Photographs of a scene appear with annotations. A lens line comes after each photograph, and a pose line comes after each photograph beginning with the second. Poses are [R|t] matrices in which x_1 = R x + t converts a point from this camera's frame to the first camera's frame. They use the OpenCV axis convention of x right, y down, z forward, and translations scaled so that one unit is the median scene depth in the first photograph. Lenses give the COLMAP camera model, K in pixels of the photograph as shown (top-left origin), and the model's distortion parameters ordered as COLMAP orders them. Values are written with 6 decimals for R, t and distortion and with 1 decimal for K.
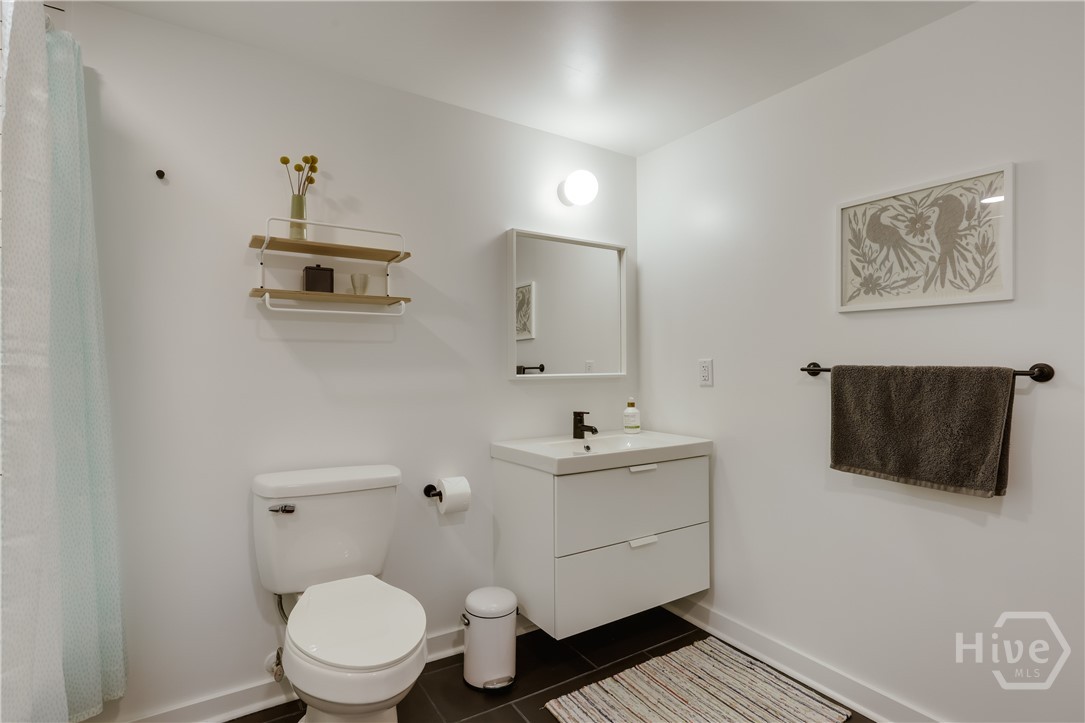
lens RADIAL K [[529.6, 0, 543.8], [0, 529.6, 364.0], [0, 0, 1]] dist [-0.017020, -0.000587]
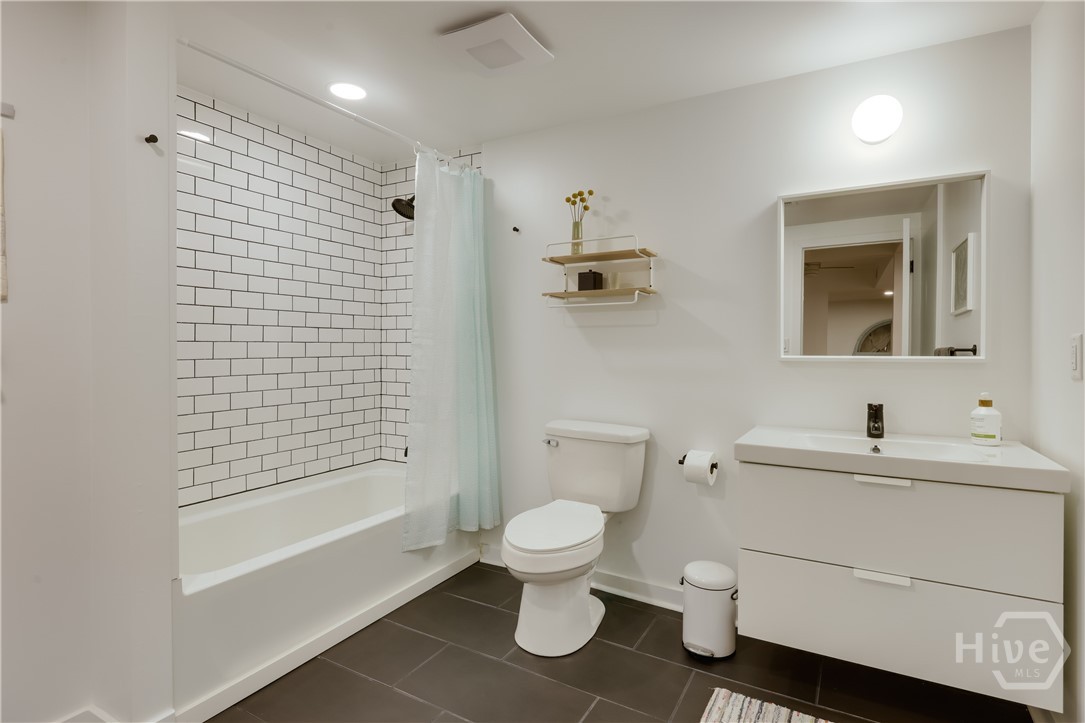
lens RADIAL K [[529.6, 0, 544.0], [0, 529.6, 356.8], [0, 0, 1]] dist [-0.017020, -0.000587]
pose [[0.469819, 0.019906, -0.882538, 0.669771], [-0.000702, 0.999754, 0.022177, 0.003439], [0.882762, -0.009800, 0.469718, 0.242248]]
